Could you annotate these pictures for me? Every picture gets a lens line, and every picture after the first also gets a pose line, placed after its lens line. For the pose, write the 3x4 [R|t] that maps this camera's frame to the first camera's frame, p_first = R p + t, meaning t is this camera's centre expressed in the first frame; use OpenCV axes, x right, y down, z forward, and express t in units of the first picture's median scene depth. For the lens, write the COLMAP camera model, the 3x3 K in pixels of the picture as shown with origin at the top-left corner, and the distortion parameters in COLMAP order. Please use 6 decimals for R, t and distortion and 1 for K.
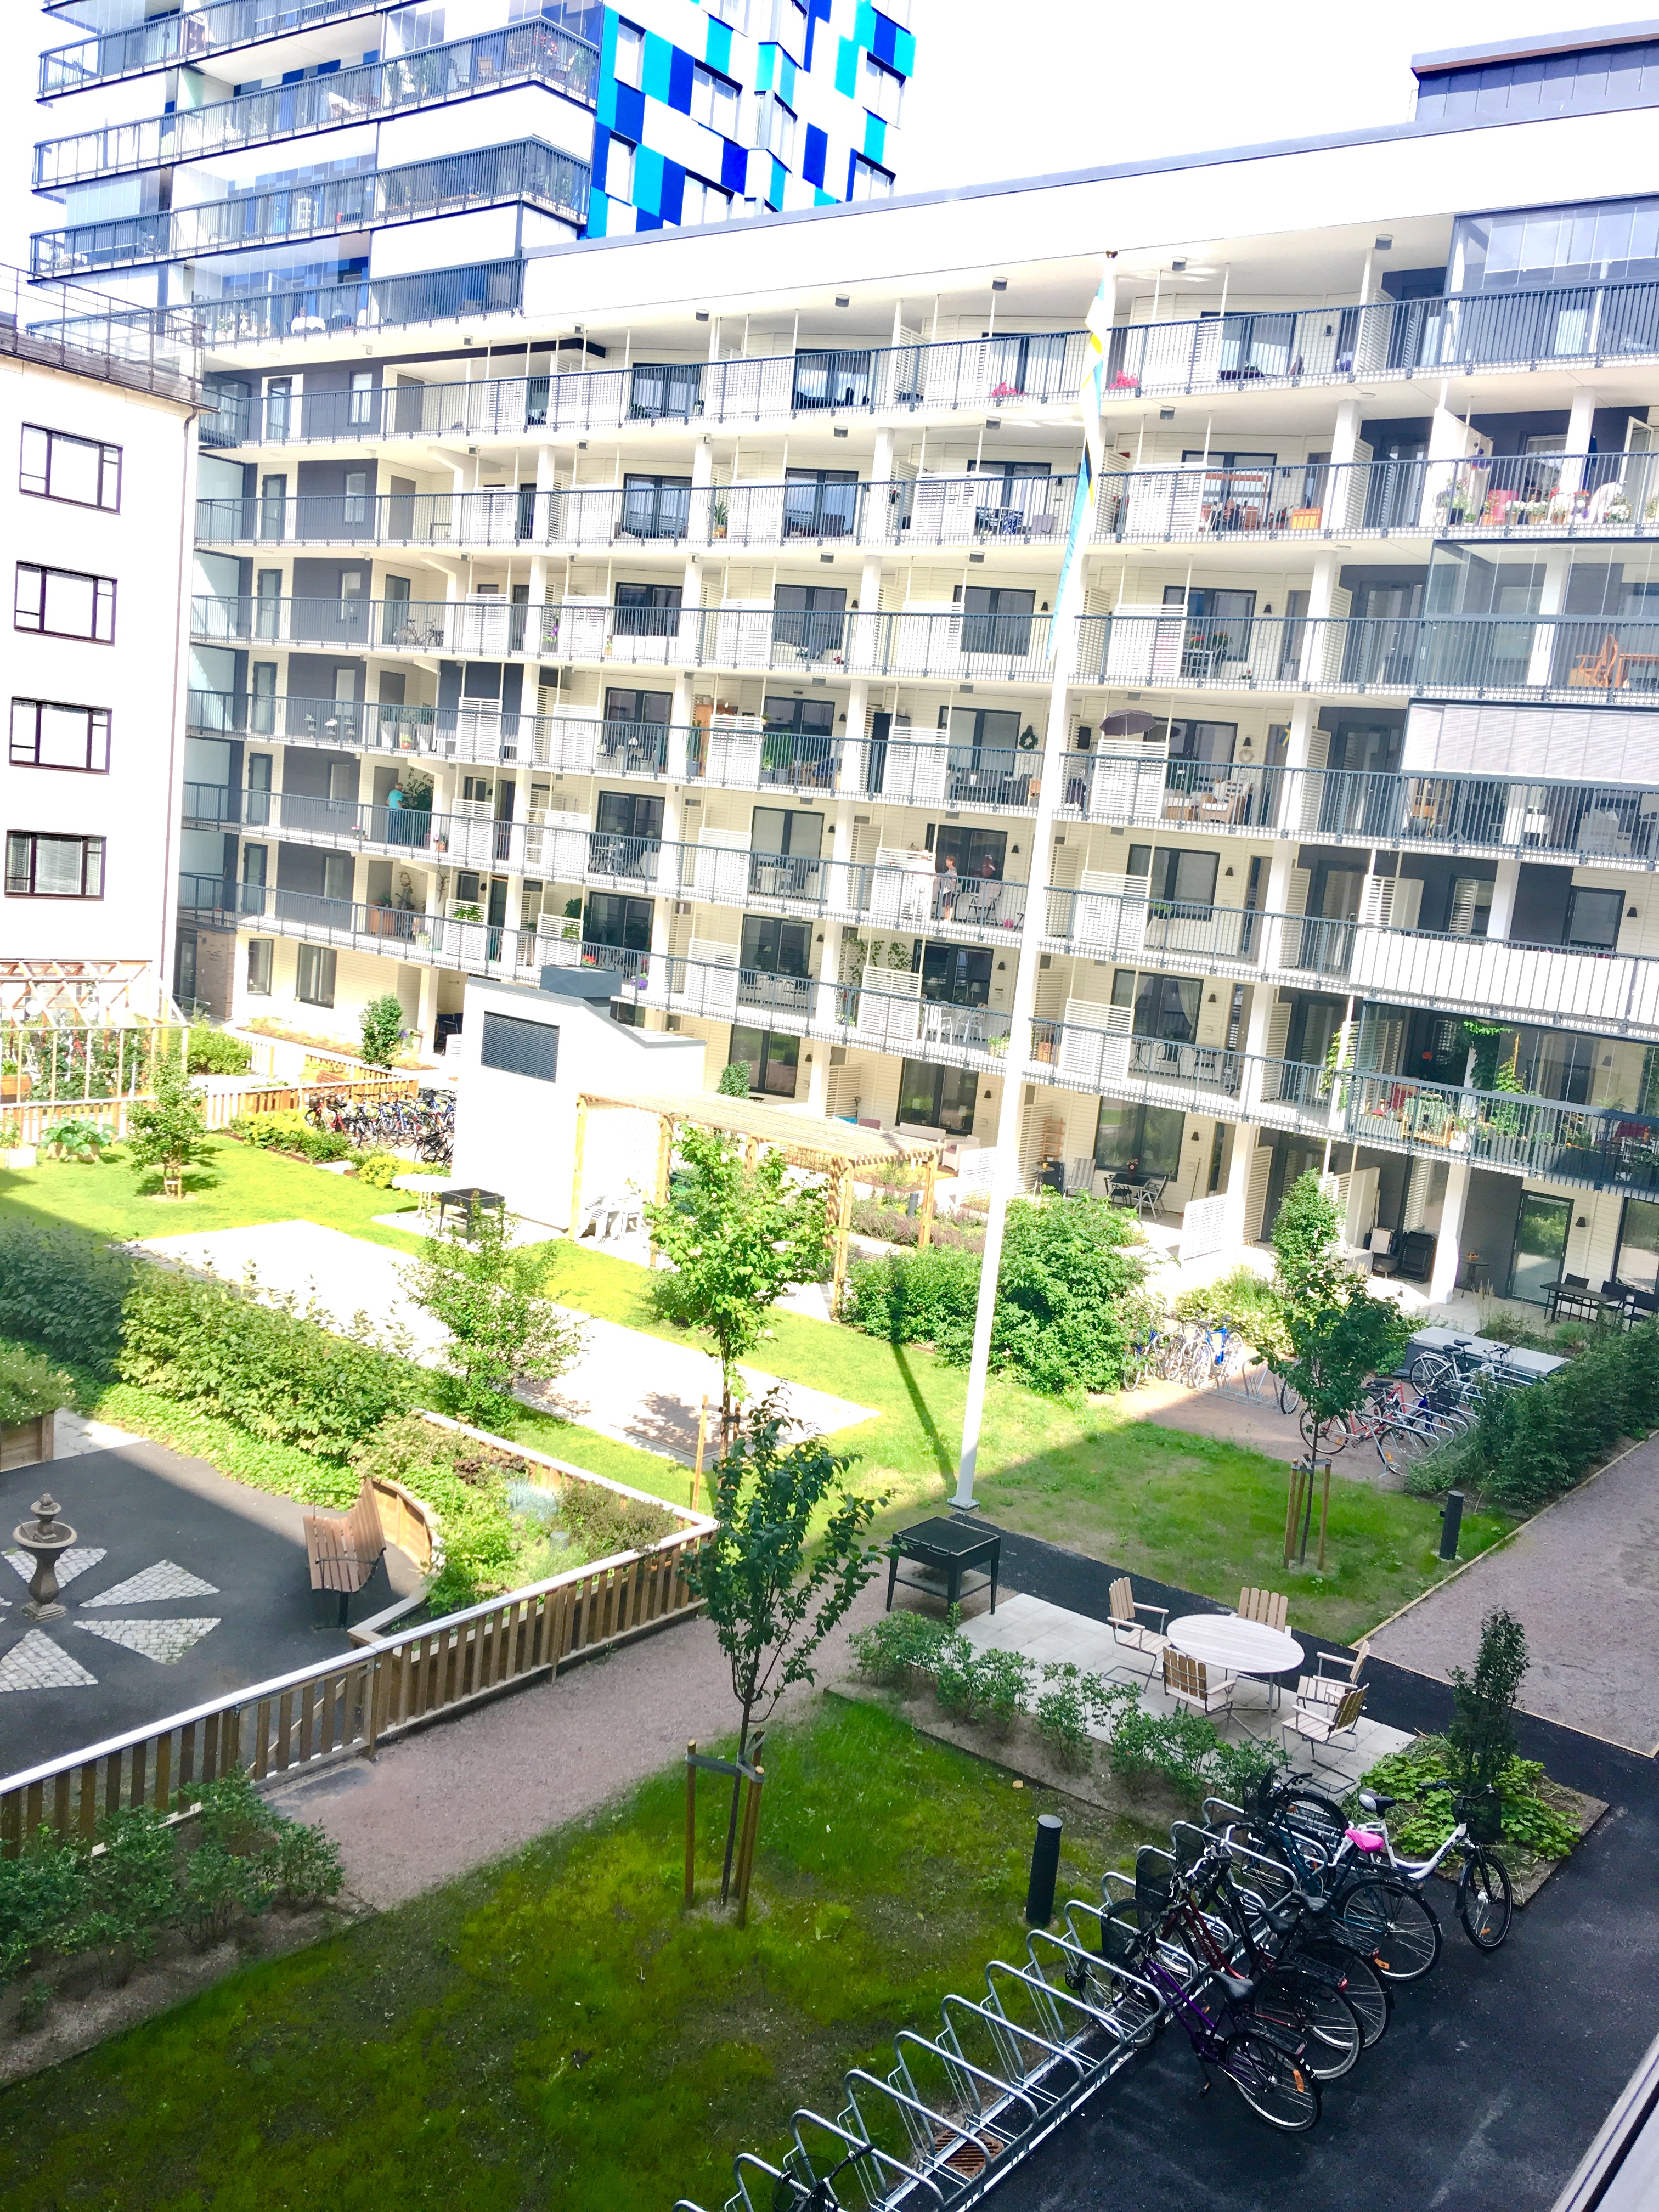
lens RADIAL K [[1854.2, 0, 835.4], [0, 1854.2, 1090.9], [0, 0, 1]] dist [0.127006, -0.195182]
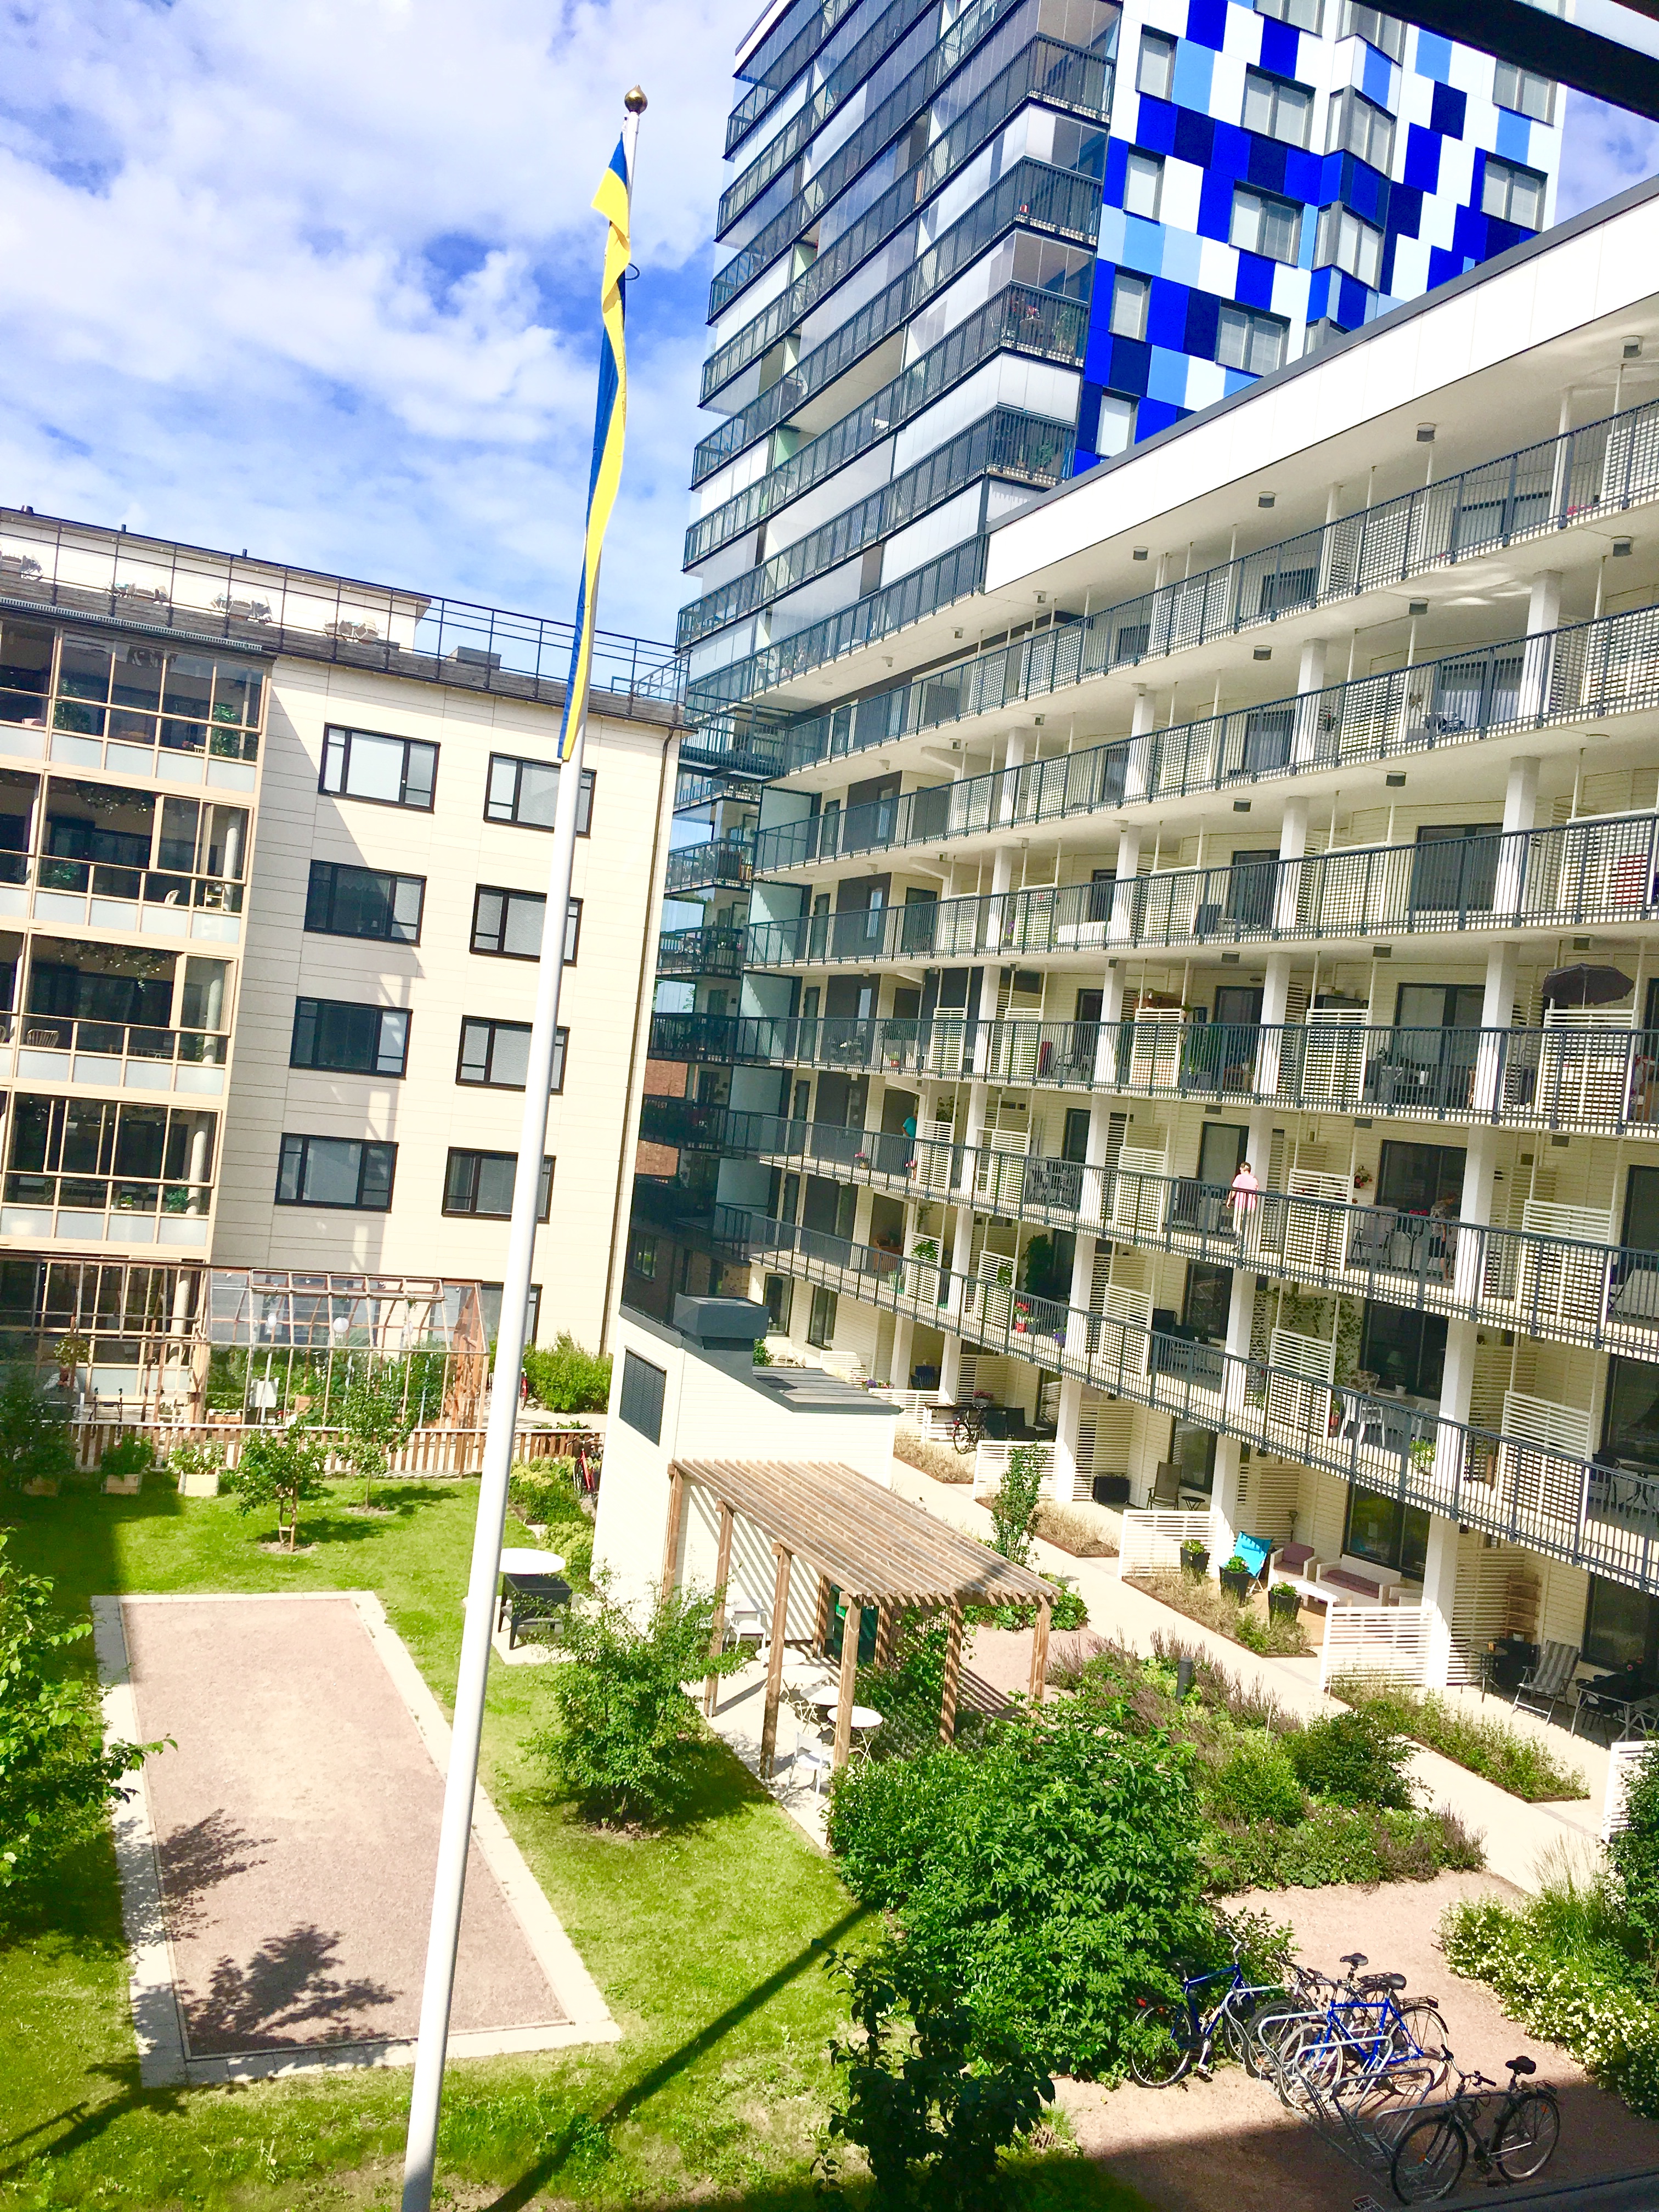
lens RADIAL K [[1854.2, 0, 835.4], [0, 1854.2, 1090.9], [0, 0, 1]] dist [0.127006, -0.195182]
pose [[0.871983, -0.009086, -0.489453, 0.209317], [-0.086376, 0.981285, -0.172100, -0.015517], [0.481856, 0.192345, 0.854879, 0.243509]]
